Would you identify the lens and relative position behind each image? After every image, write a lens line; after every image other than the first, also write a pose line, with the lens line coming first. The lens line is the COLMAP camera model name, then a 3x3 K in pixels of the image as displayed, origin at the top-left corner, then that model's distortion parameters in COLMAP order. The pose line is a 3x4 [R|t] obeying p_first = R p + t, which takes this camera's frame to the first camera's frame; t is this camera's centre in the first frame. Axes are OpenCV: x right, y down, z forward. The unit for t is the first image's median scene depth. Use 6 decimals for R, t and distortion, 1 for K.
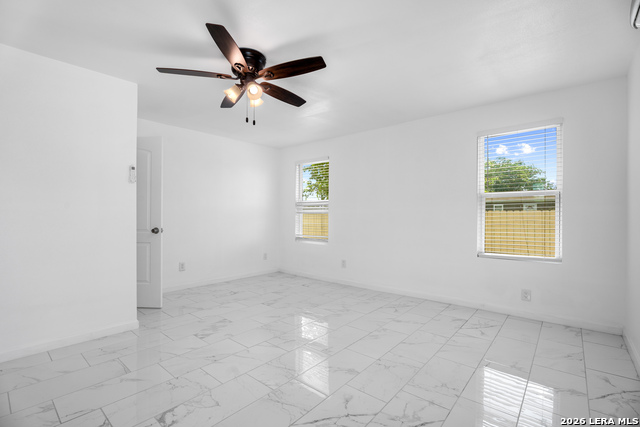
lens RADIAL K [[293.4, 0, 320.0], [0, 293.4, 213.5], [0, 0, 1]] dist [-0.000005, -0.000020]
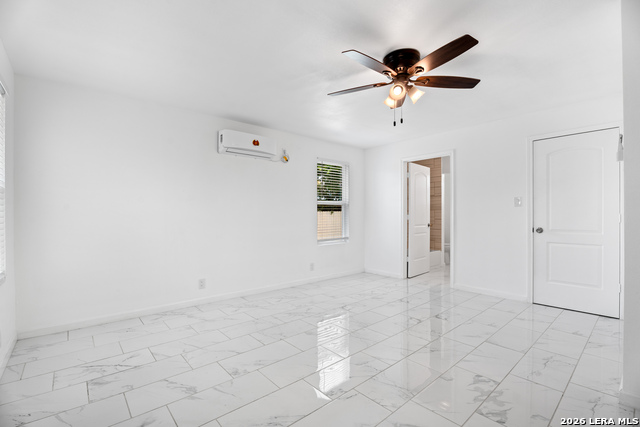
lens RADIAL K [[295.6, 0, 320.0], [0, 295.6, 213.5], [0, 0, 1]] dist [-0.002020, -0.000148]
pose [[-0.989452, -0.001232, 0.144857, -0.099725], [-0.002414, 0.999965, -0.007984, 0.004554], [-0.144842, -0.008249, -0.989420, 1.774631]]
